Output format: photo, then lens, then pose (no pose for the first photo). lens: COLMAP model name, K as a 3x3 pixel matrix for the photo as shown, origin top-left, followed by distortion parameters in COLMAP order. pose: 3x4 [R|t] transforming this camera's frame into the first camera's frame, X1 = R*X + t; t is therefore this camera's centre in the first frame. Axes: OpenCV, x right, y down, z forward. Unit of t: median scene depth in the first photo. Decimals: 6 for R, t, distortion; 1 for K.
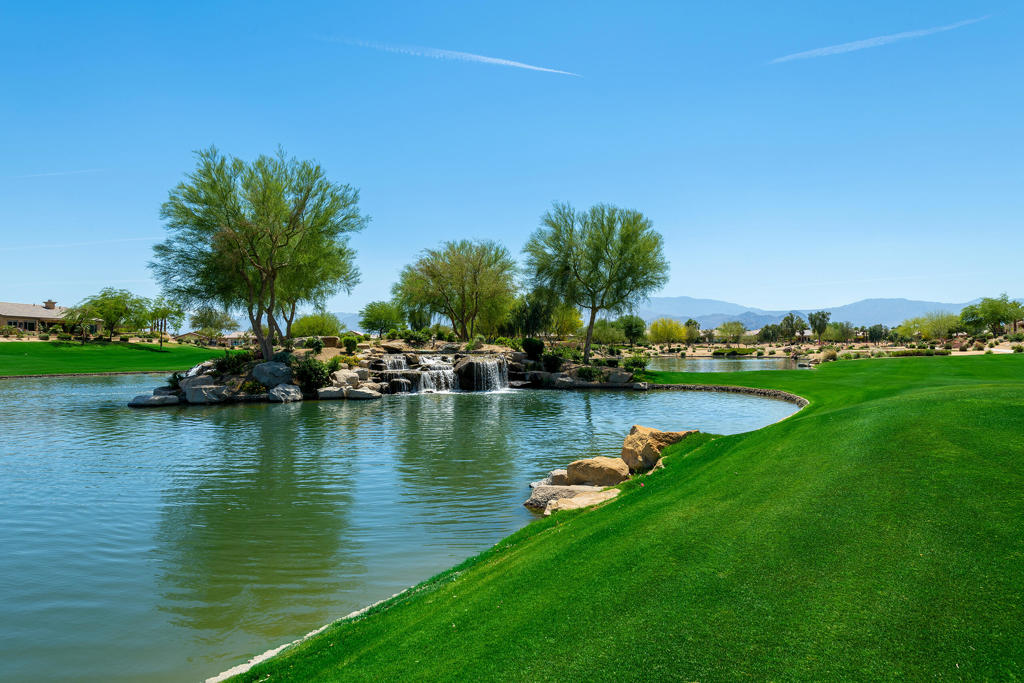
lens RADIAL K [[708.3, 0, 510.7], [0, 708.3, 342.8], [0, 0, 1]] dist [0.003054, -0.000669]
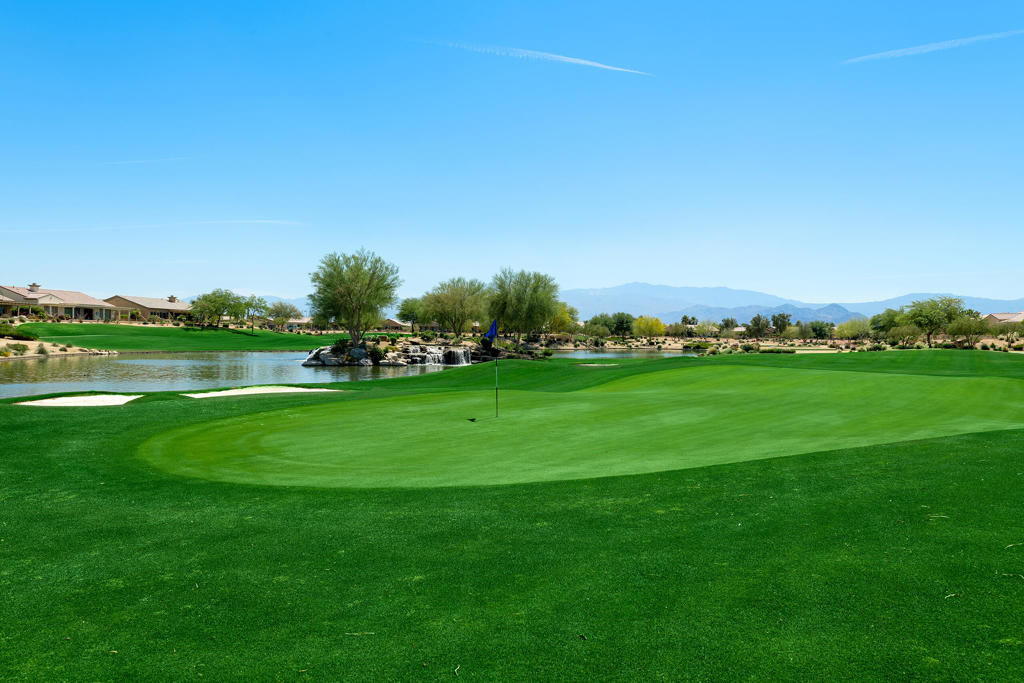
lens RADIAL K [[708.3, 0, 512.9], [0, 708.3, 341.6], [0, 0, 1]] dist [0.003054, -0.000669]
pose [[0.998674, 0.025427, -0.044767, 0.212915], [-0.024625, 0.999528, 0.018394, -0.040537], [0.045213, -0.017267, 0.998828, -1.041222]]
